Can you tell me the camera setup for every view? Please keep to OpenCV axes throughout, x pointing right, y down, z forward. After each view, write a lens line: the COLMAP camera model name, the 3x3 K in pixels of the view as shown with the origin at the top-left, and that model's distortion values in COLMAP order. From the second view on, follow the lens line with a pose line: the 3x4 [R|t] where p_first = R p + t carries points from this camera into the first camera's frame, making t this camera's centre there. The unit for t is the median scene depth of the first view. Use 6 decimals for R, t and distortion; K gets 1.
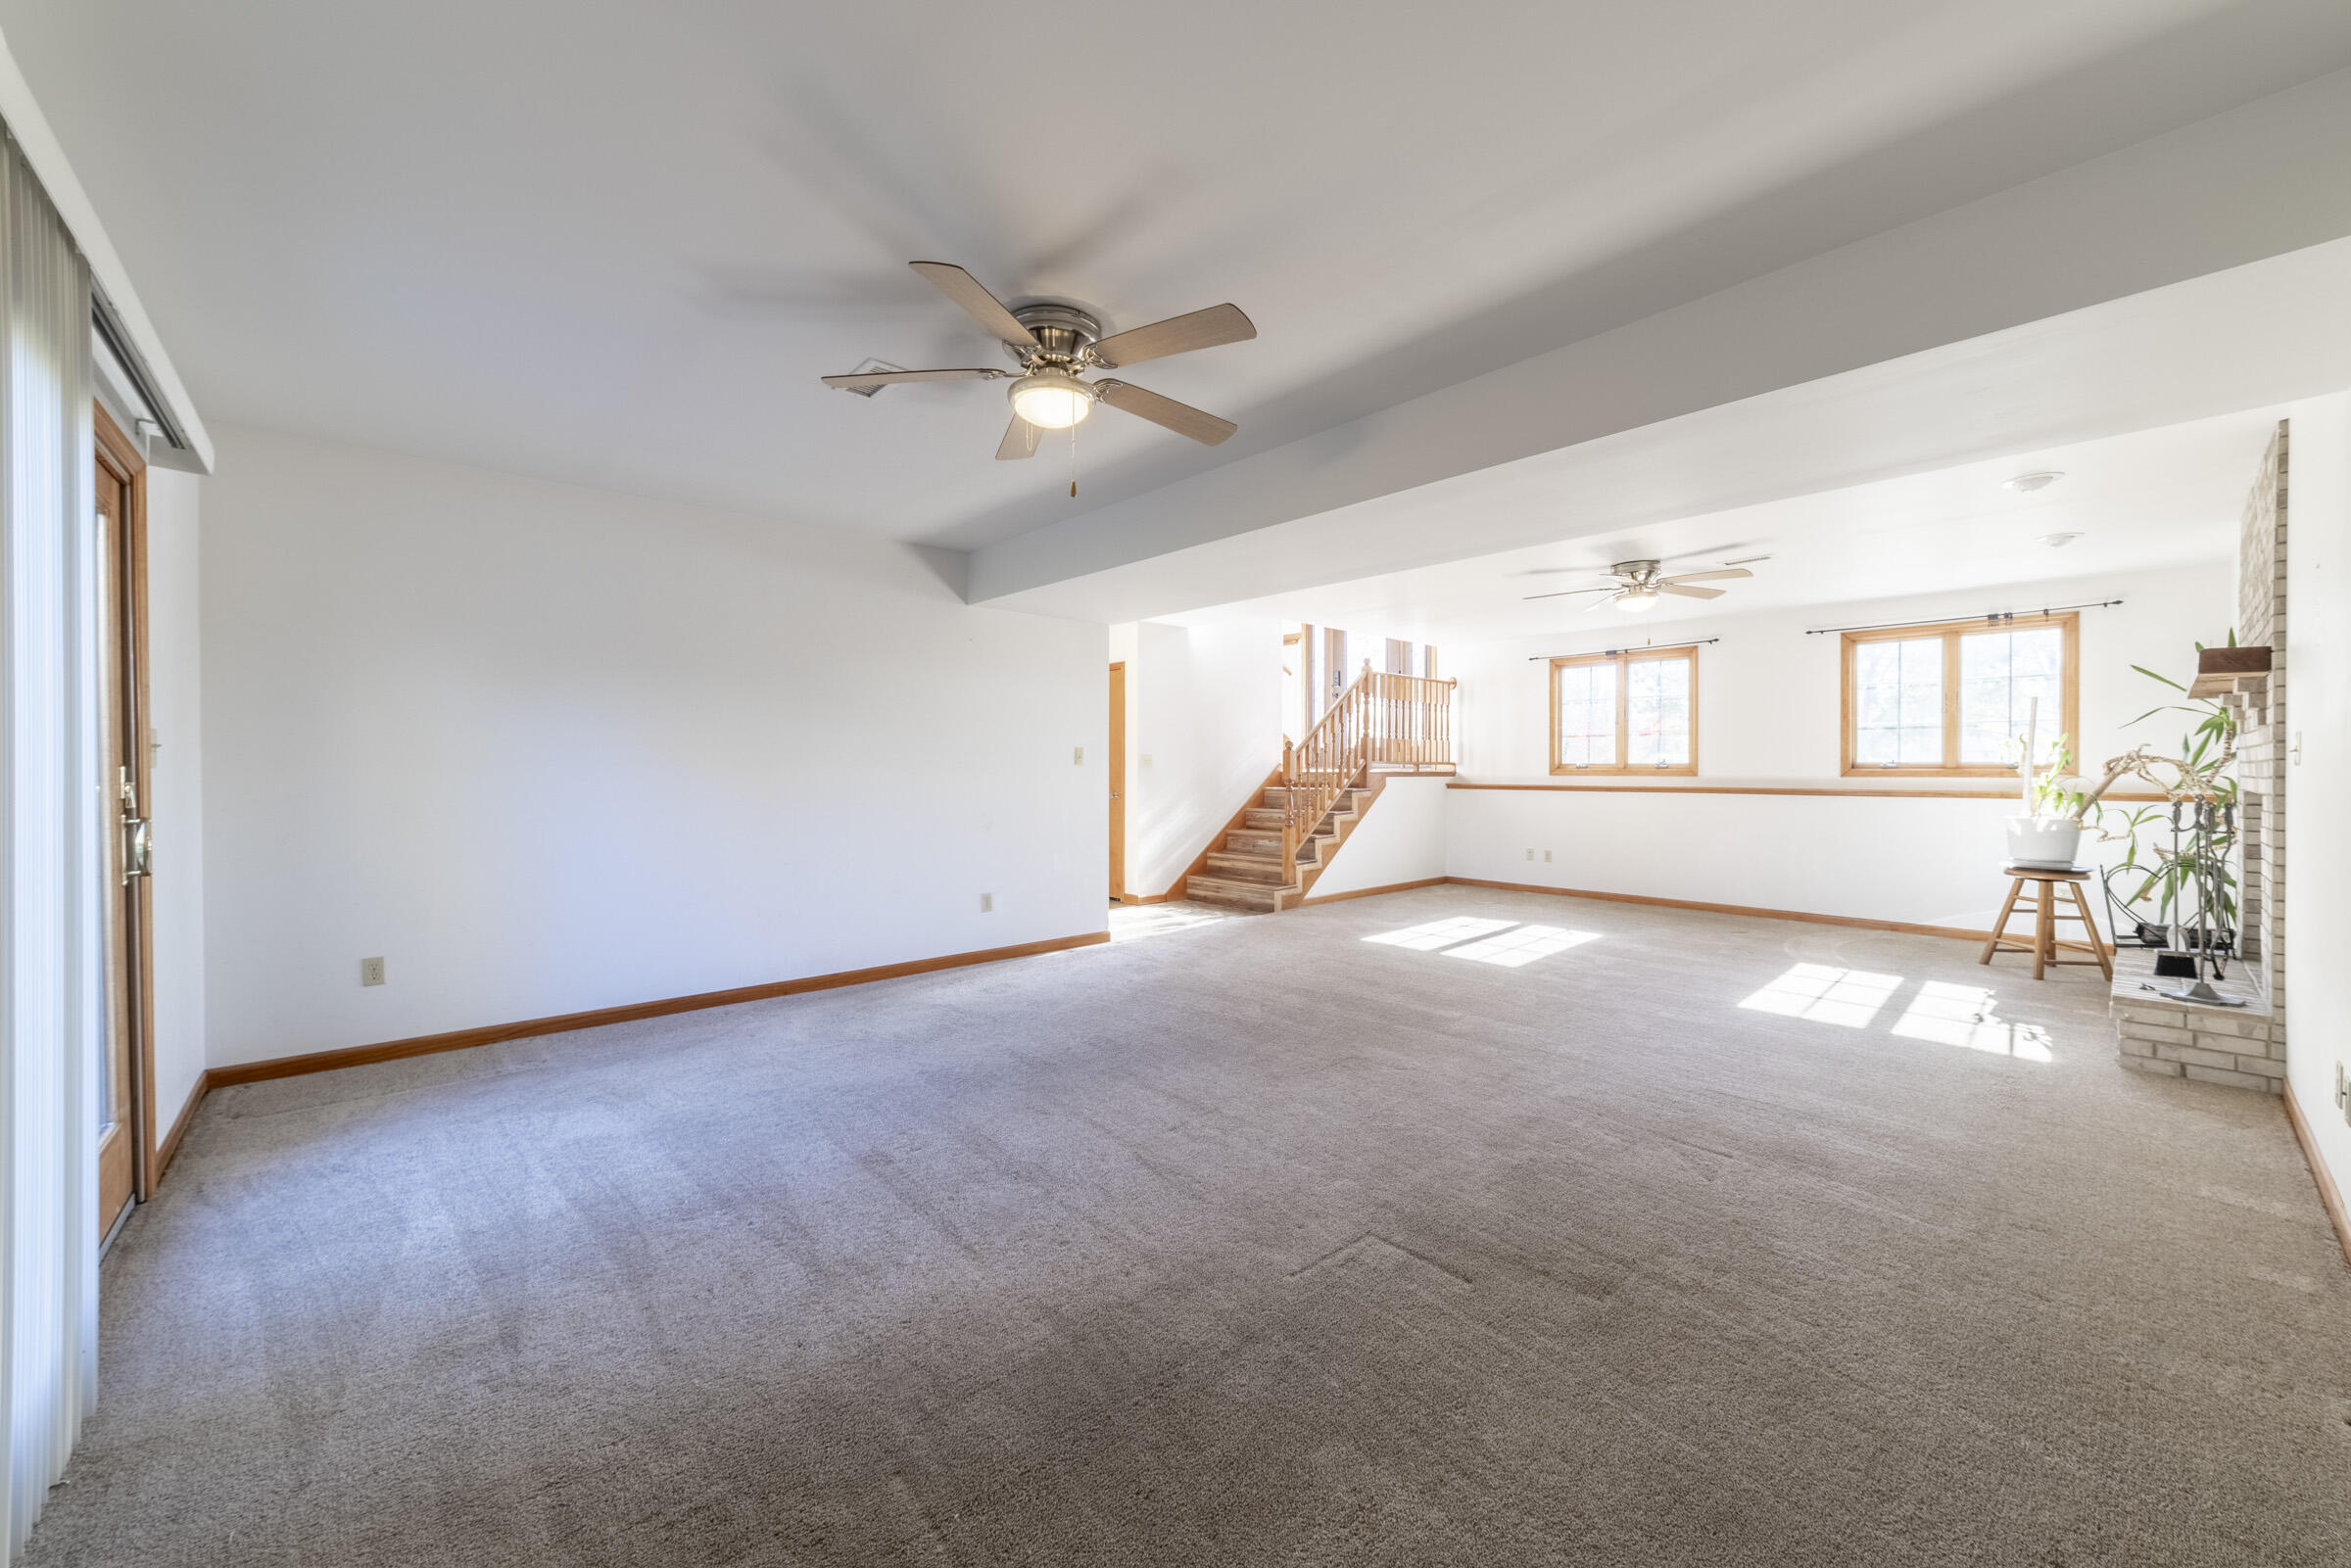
lens RADIAL K [[884.5, 0, 1172.8], [0, 884.5, 779.7], [0, 0, 1]] dist [-0.019390, 0.006595]
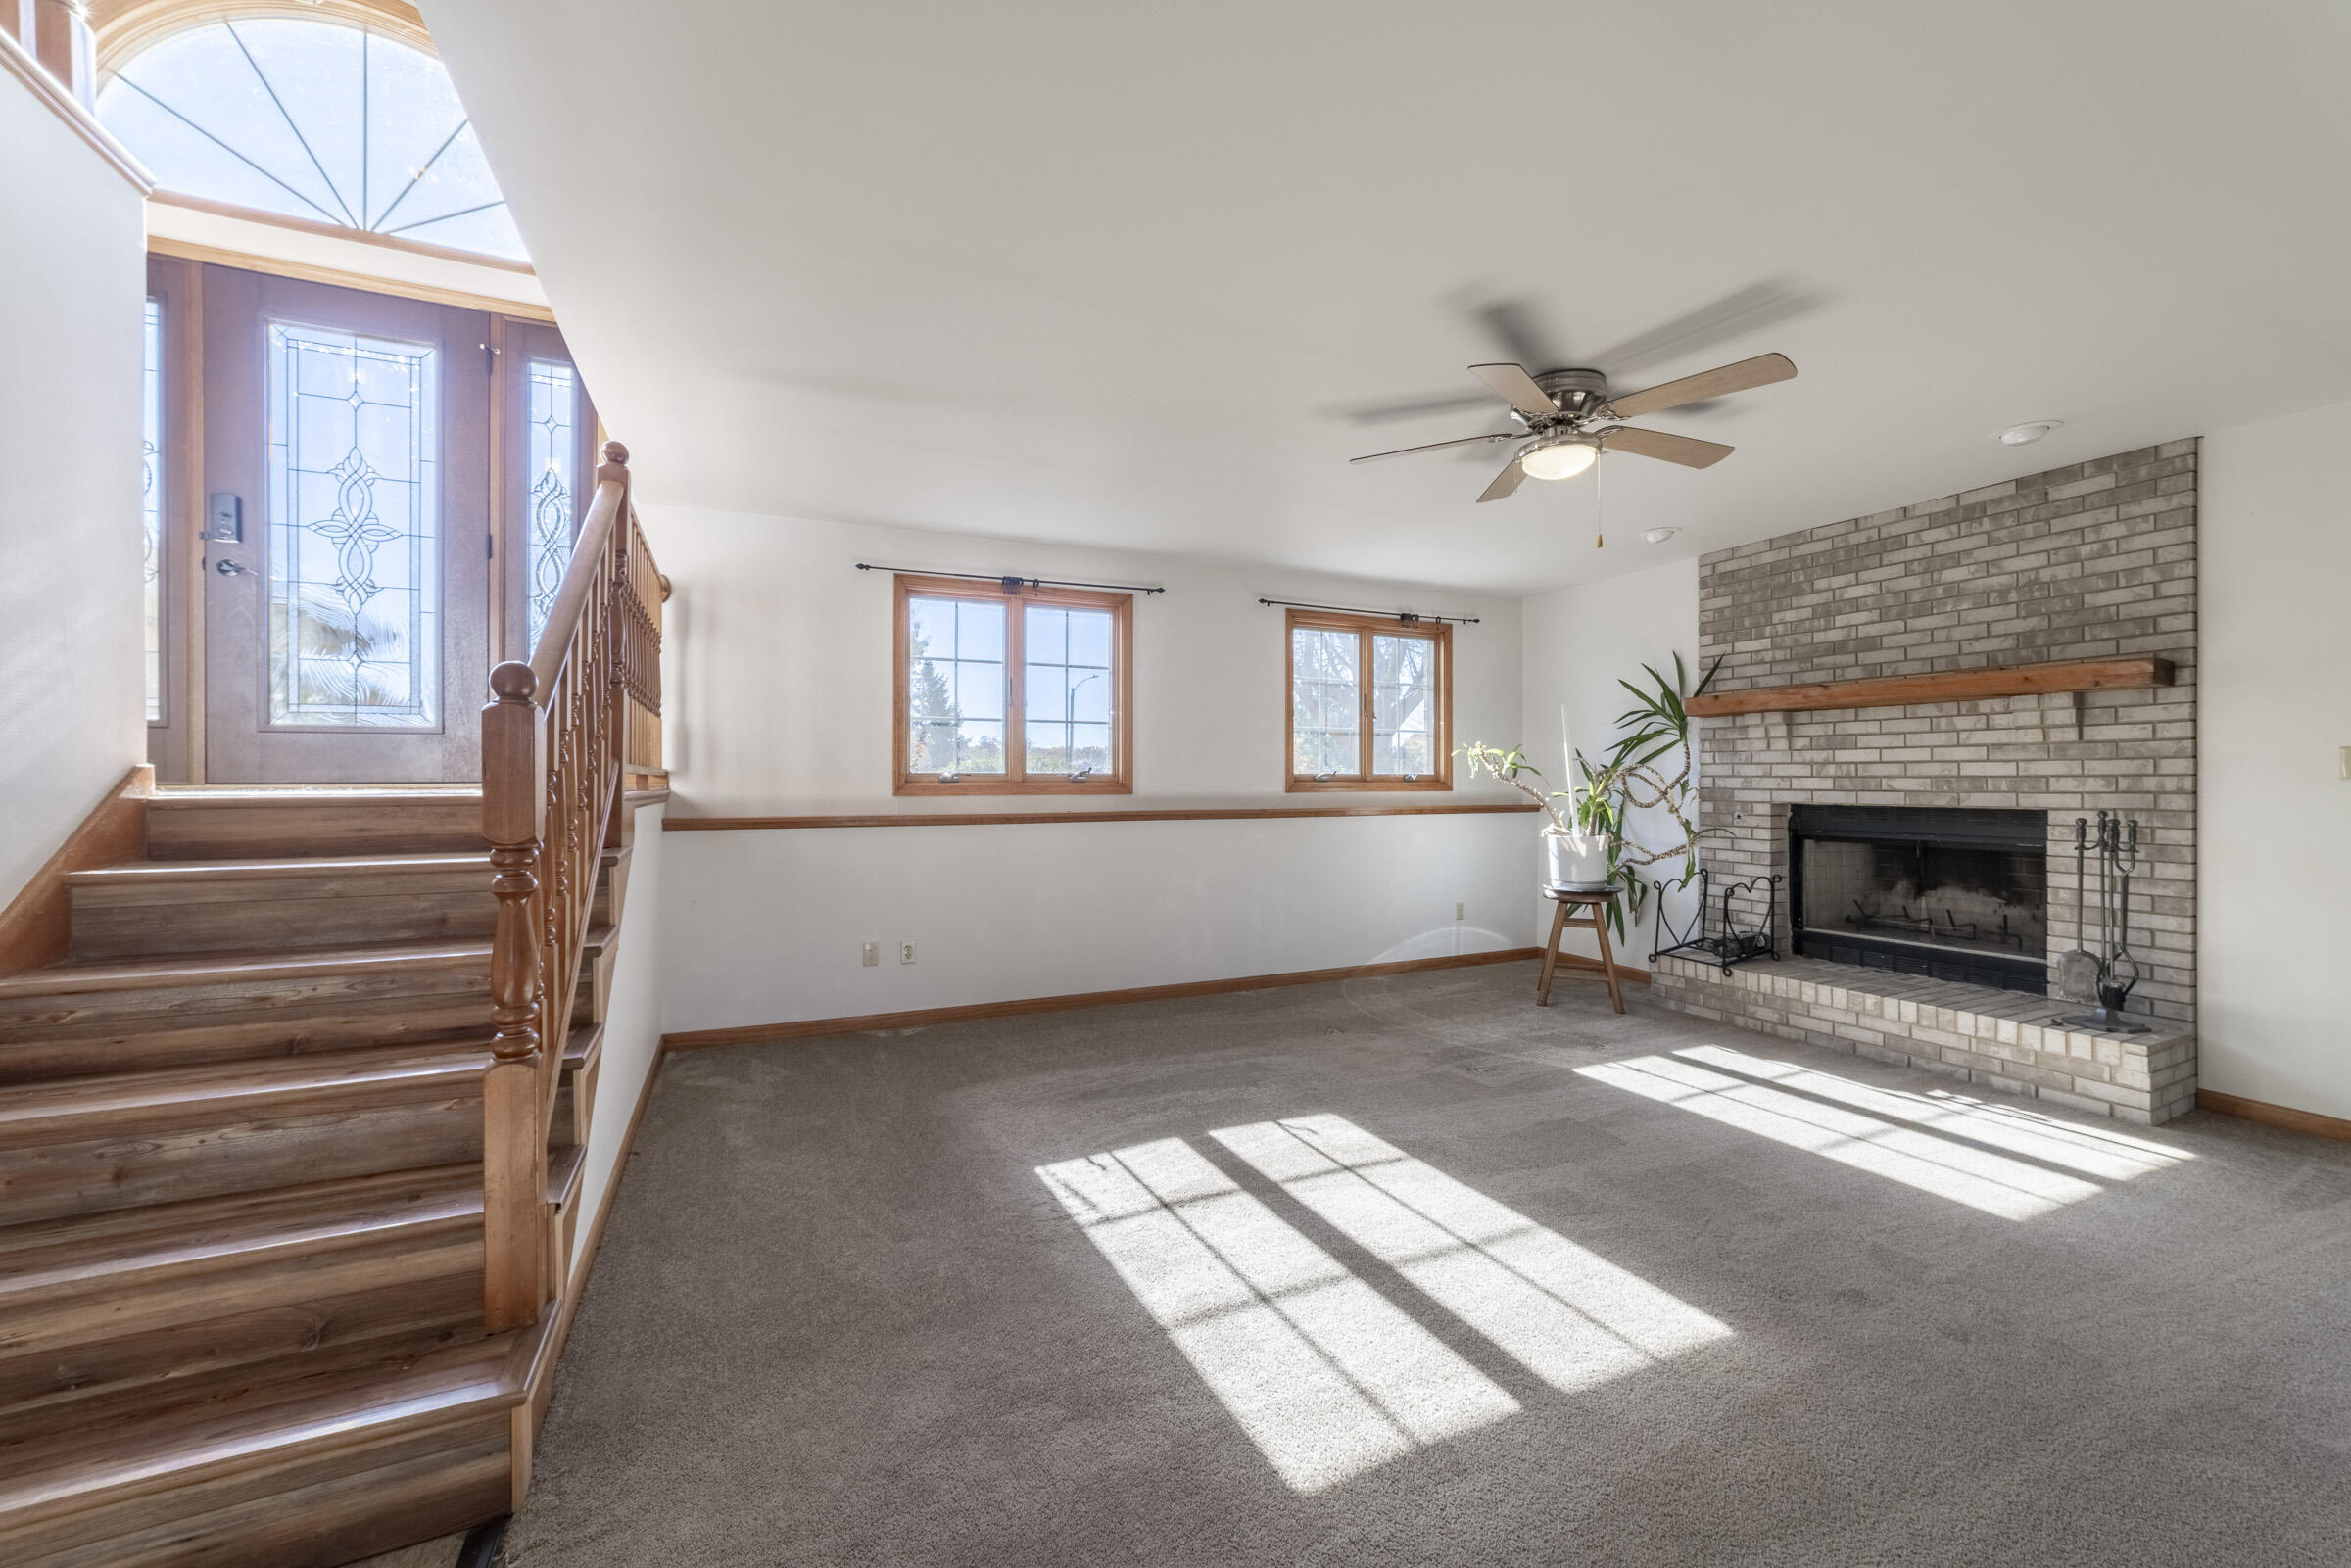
lens RADIAL K [[884.5, 0, 1172.8], [0, 884.5, 779.7], [0, 0, 1]] dist [-0.019390, 0.006595]
pose [[0.292498, -0.003662, 0.956259, -0.023178], [0.013137, 0.999914, -0.000189, -0.013992], [-0.956176, 0.012618, 0.292521, 0.766778]]
